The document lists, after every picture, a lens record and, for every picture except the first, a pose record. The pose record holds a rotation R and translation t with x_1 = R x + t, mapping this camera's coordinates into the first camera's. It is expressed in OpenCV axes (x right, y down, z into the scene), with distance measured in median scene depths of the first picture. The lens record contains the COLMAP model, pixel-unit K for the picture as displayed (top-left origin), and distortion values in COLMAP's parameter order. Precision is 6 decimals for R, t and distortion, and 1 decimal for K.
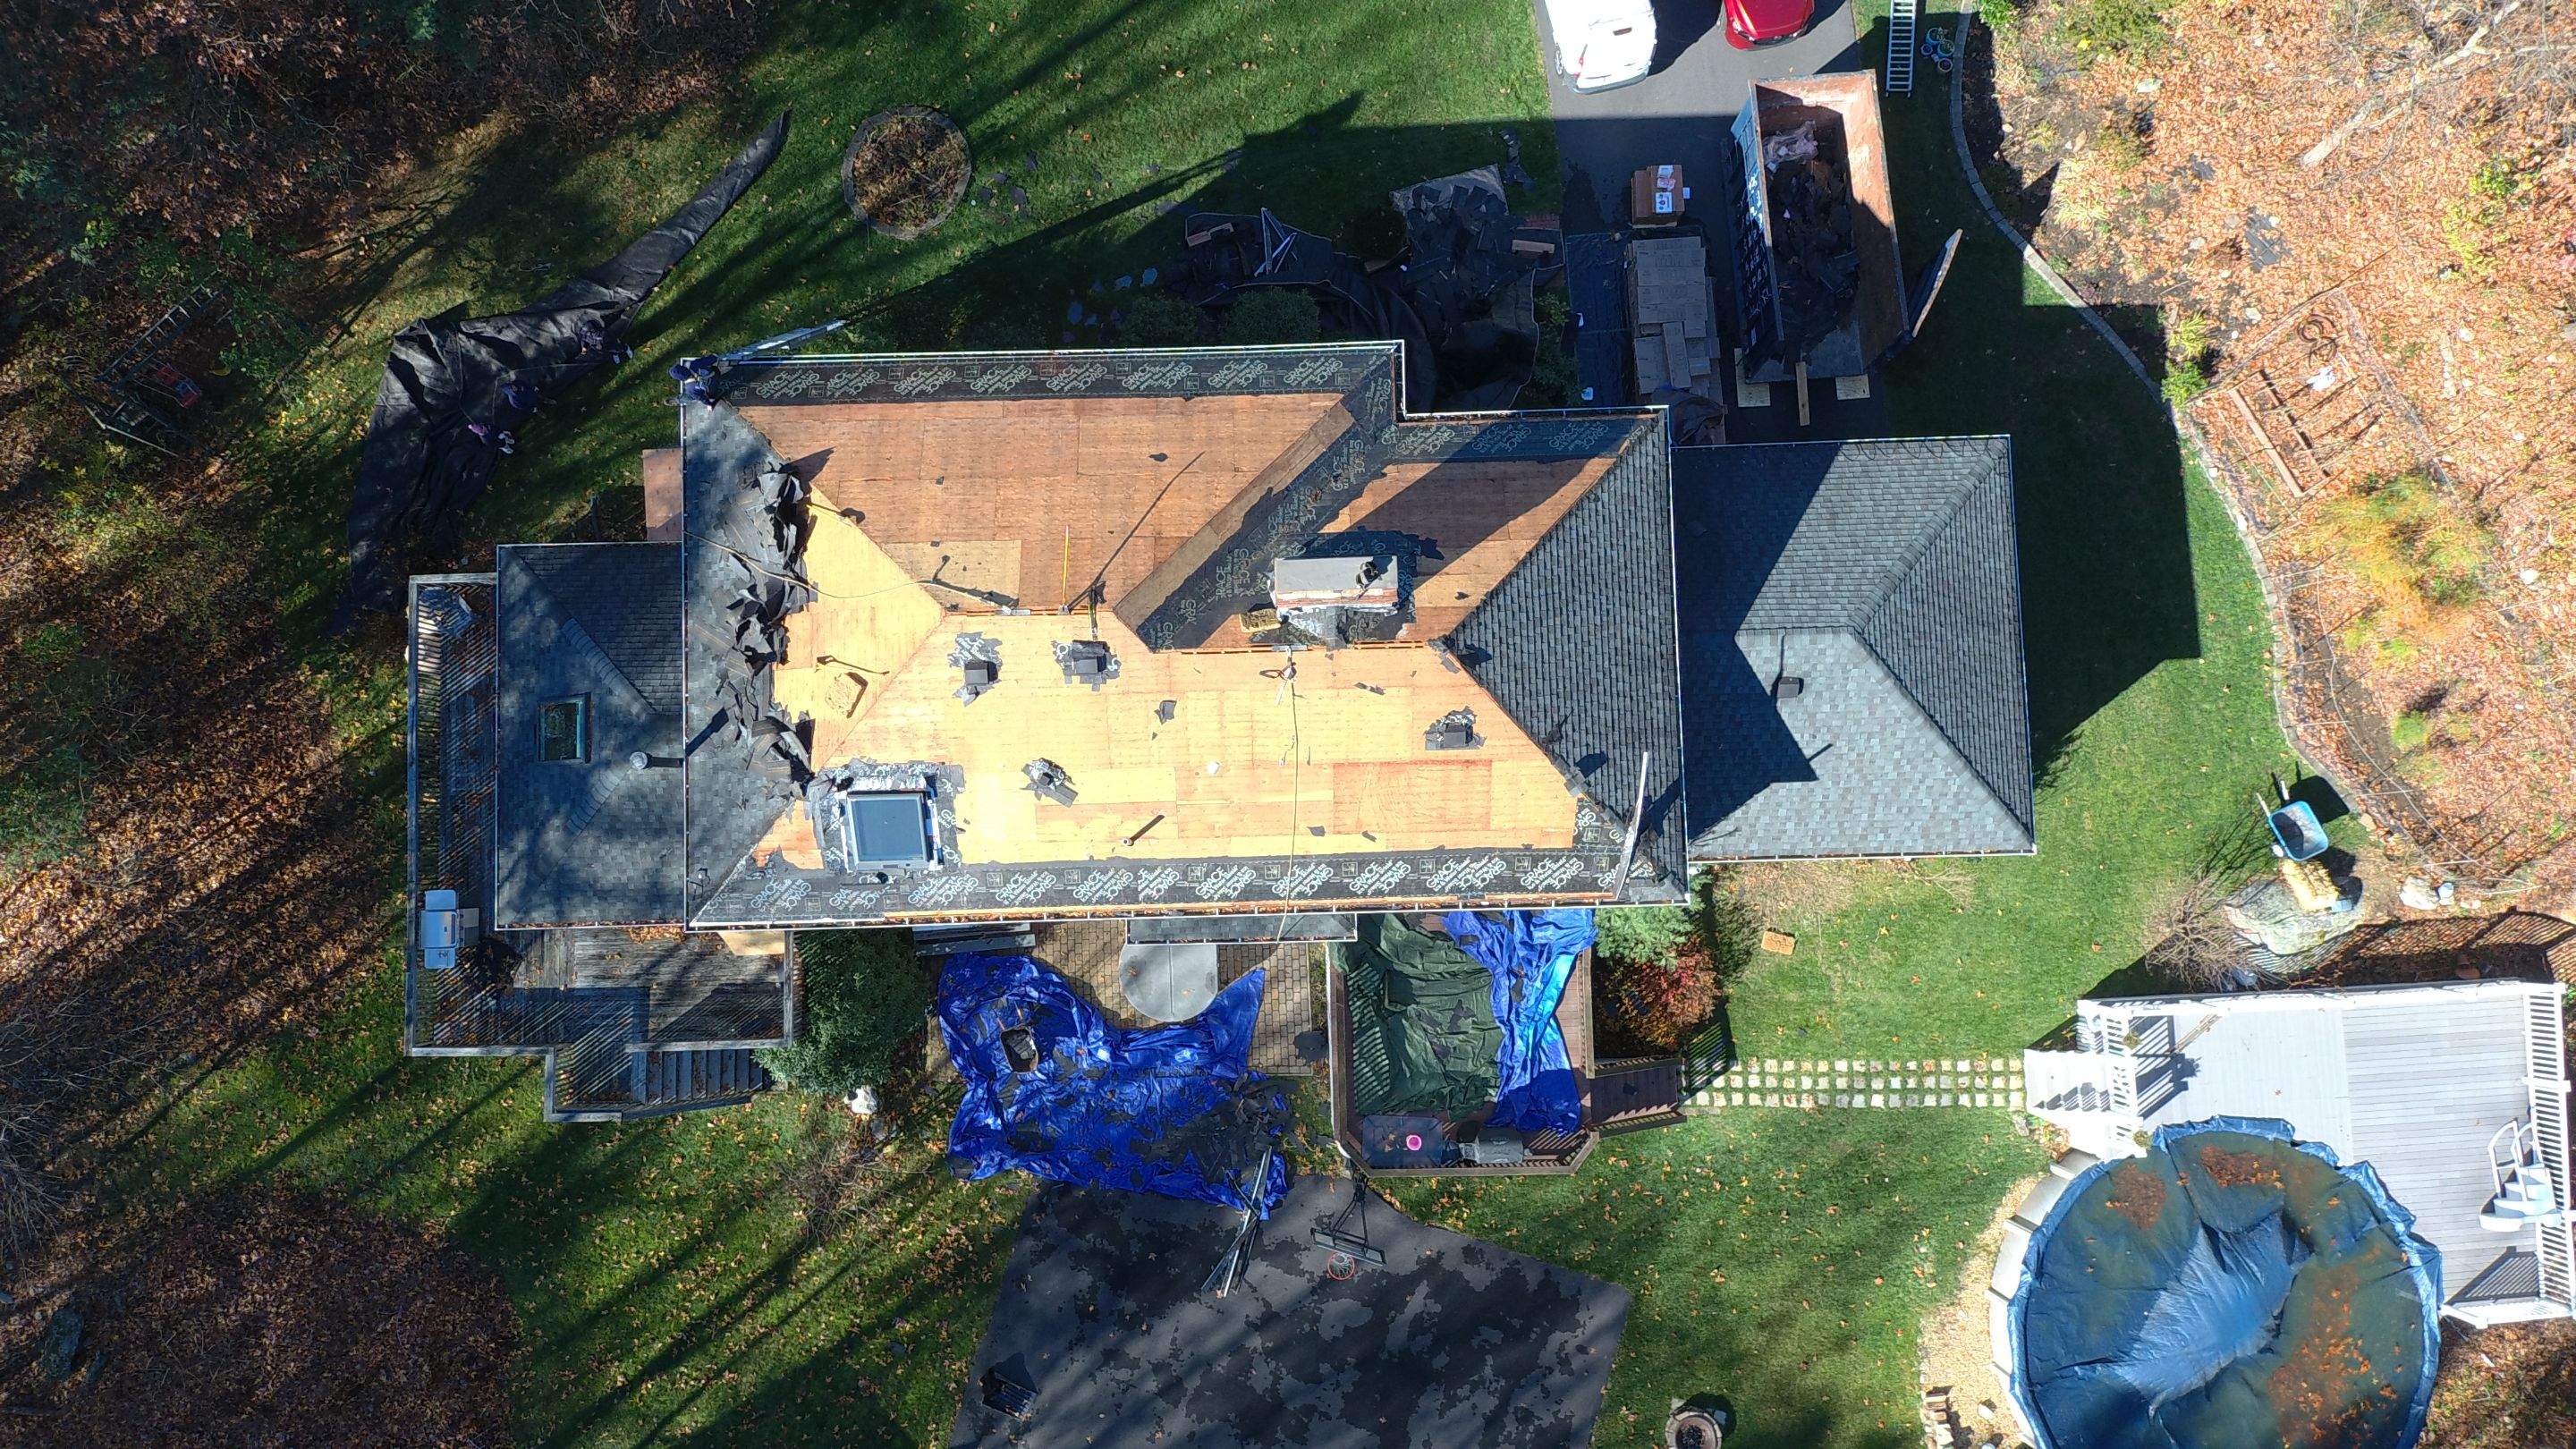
lens RADIAL K [[1538.6, 0, 1257.8], [0, 1538.6, 741.3], [0, 0, 1]] dist [0.085654, -0.108756]
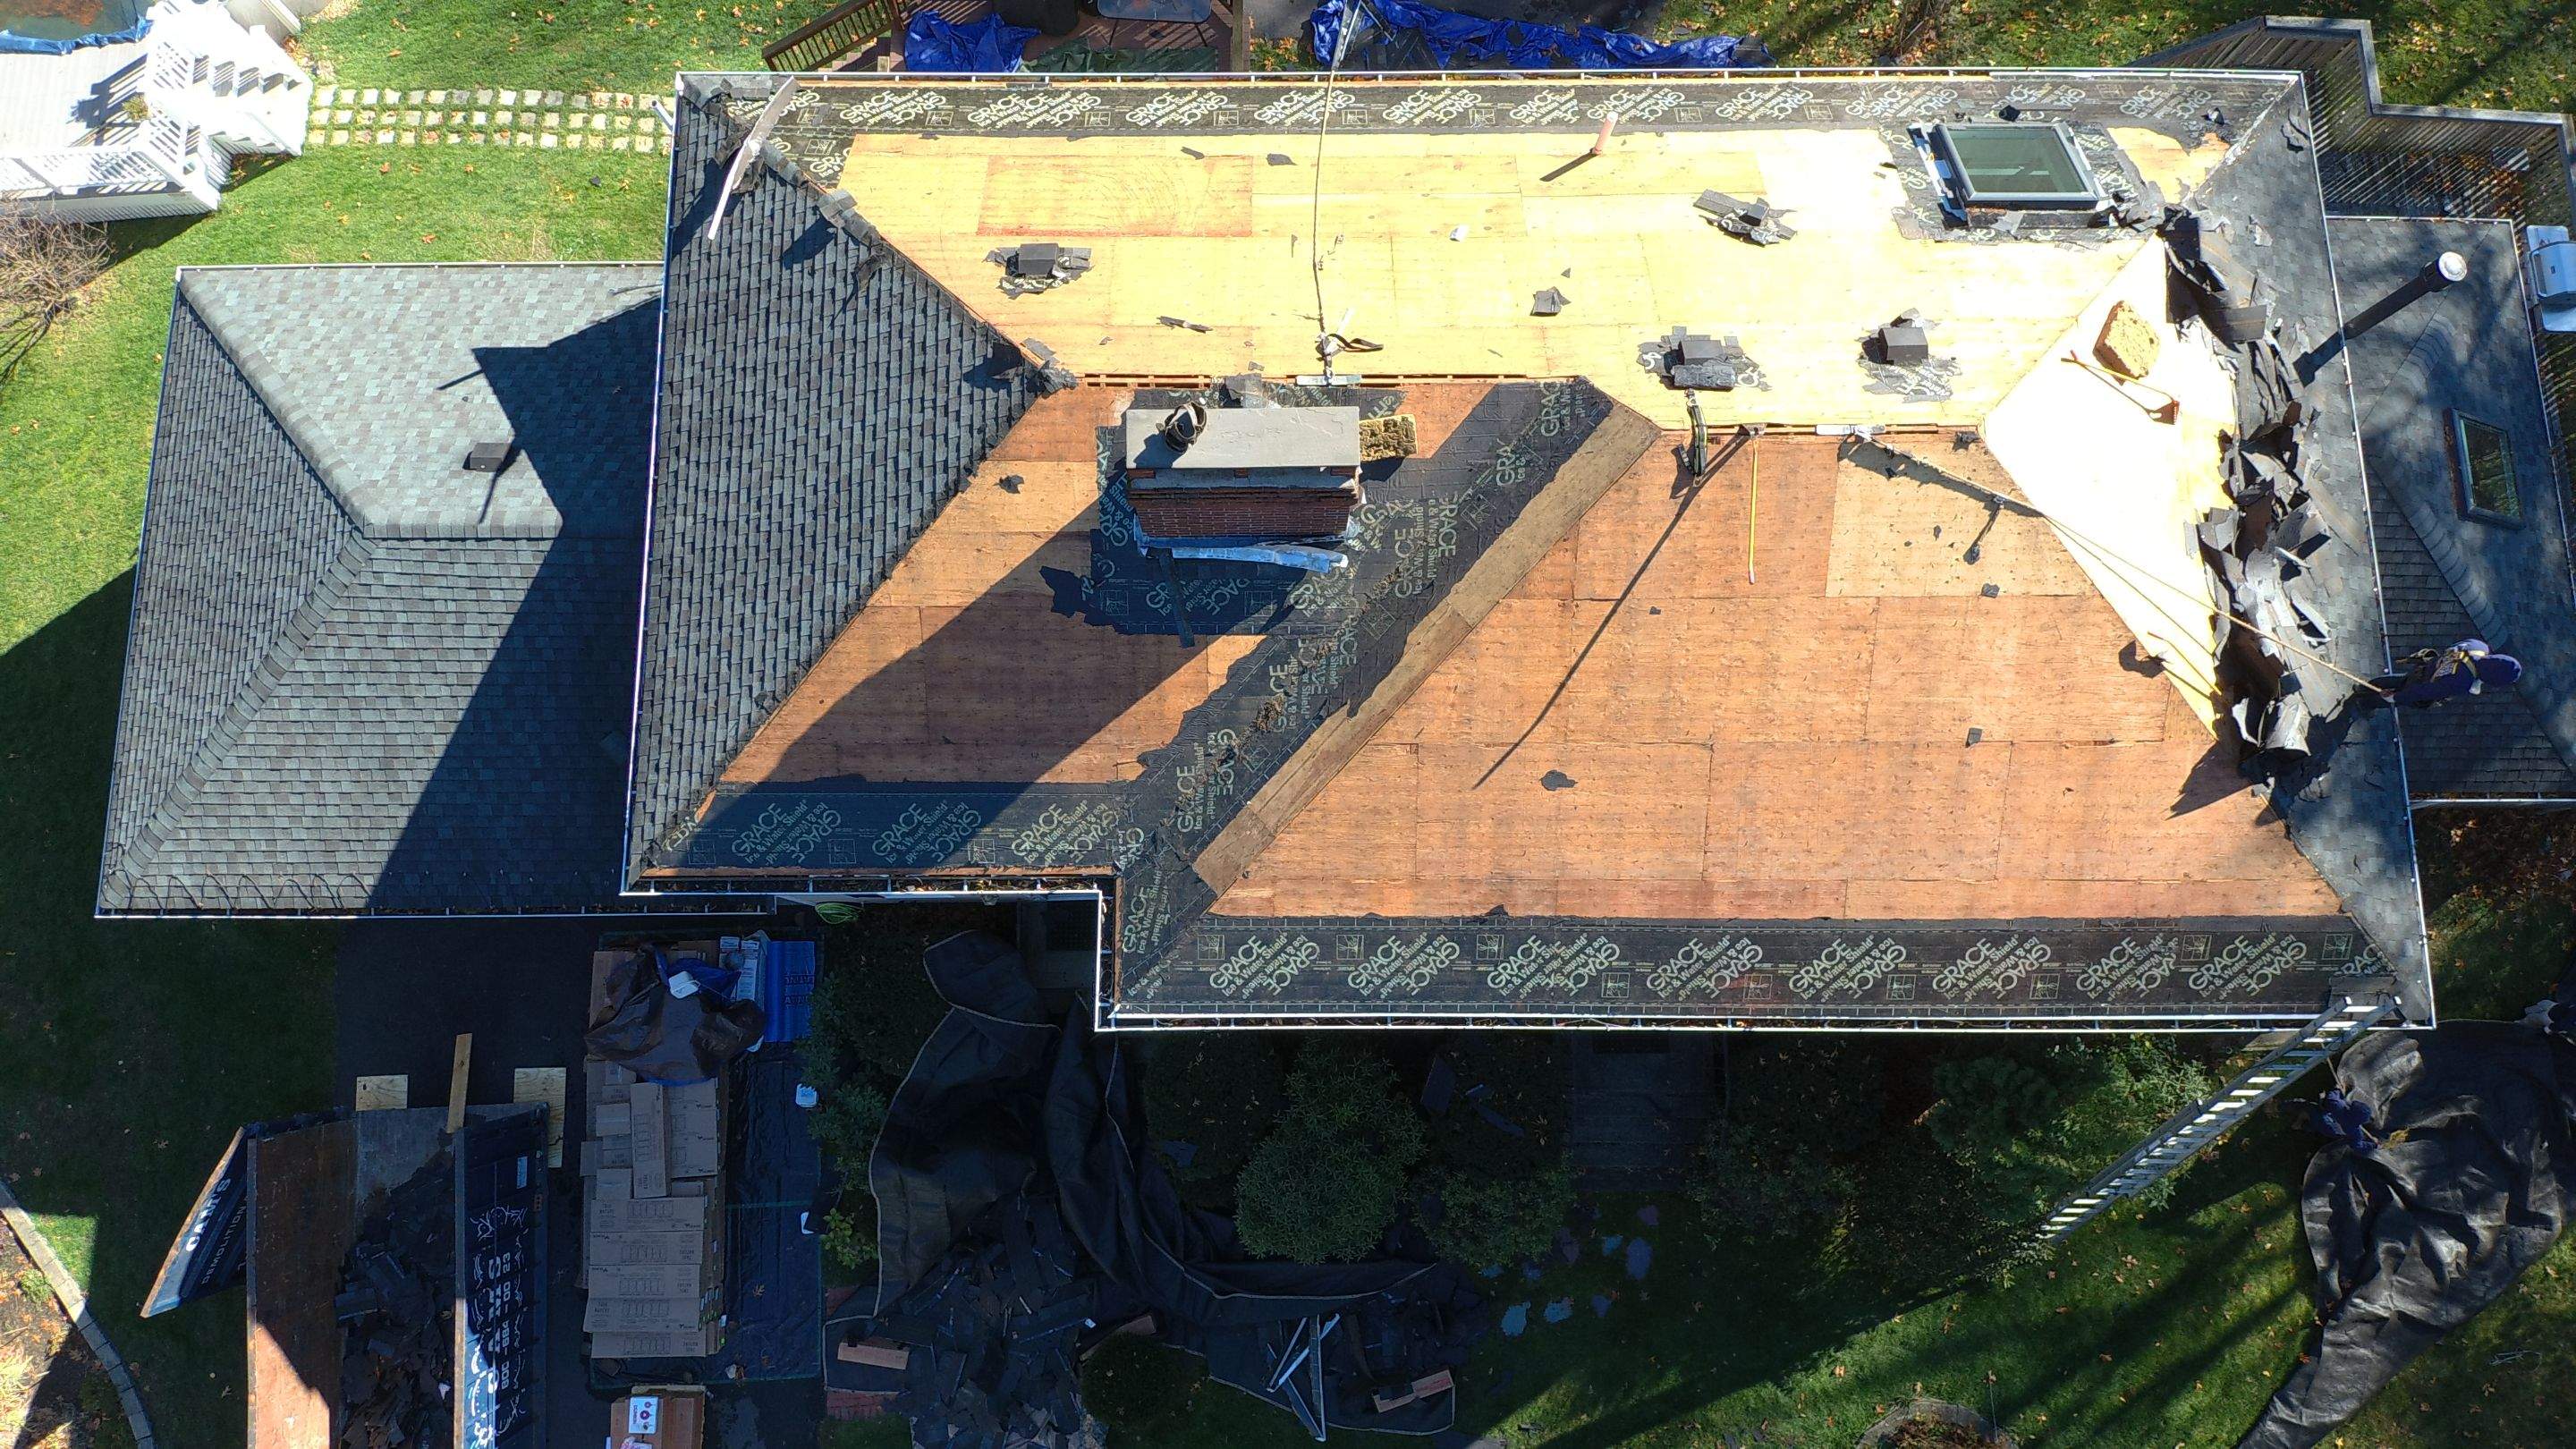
lens RADIAL K [[1538.6, 0, 1260.2], [0, 1538.6, 744.3], [0, 0, 1]] dist [0.085654, -0.108756]
pose [[-0.999614, -0.023528, 0.014774, 0.031564], [0.026420, -0.969516, 0.243600, -0.300637], [0.008593, 0.243896, 0.969763, 0.465310]]
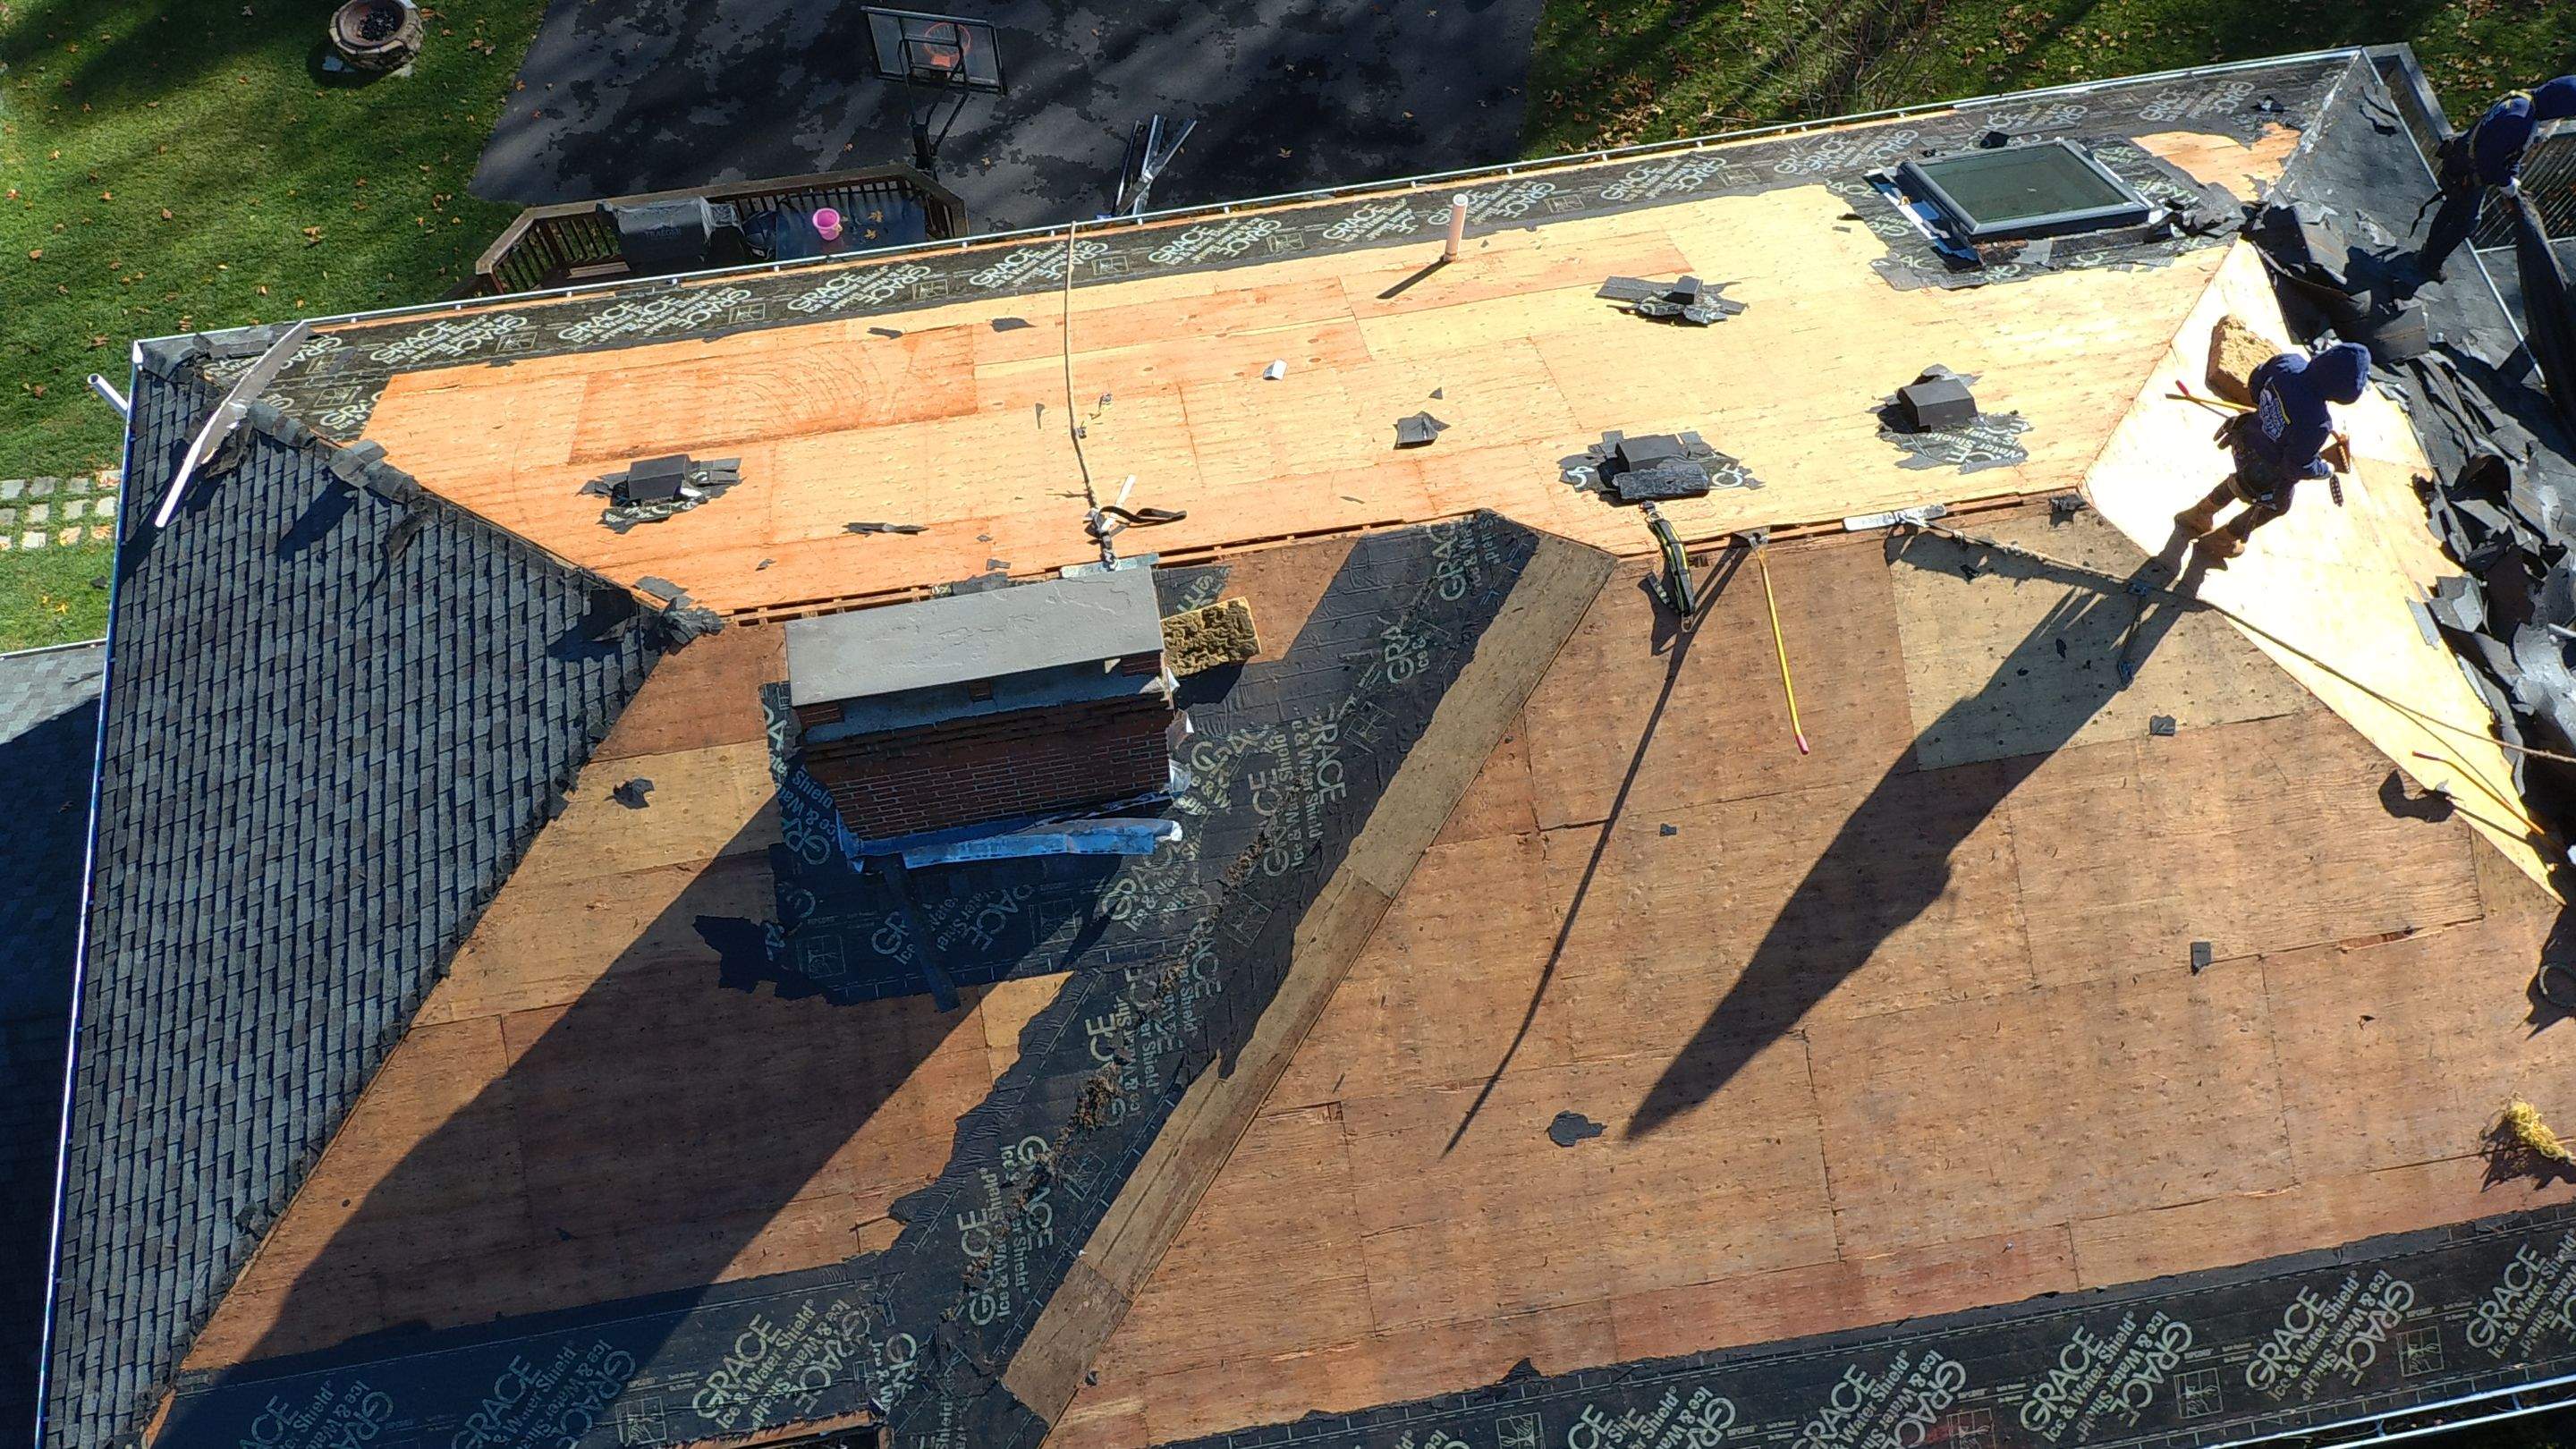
lens RADIAL K [[1992.7, 0, 1255.8], [0, 1992.7, 749.4], [0, 0, 1]] dist [0.108339, -0.157111]
pose [[-0.990588, 0.127087, -0.050827, 0.014711], [-0.135620, -0.861168, 0.489895, -0.309905], [0.018488, 0.492177, 0.870299, 0.575139]]
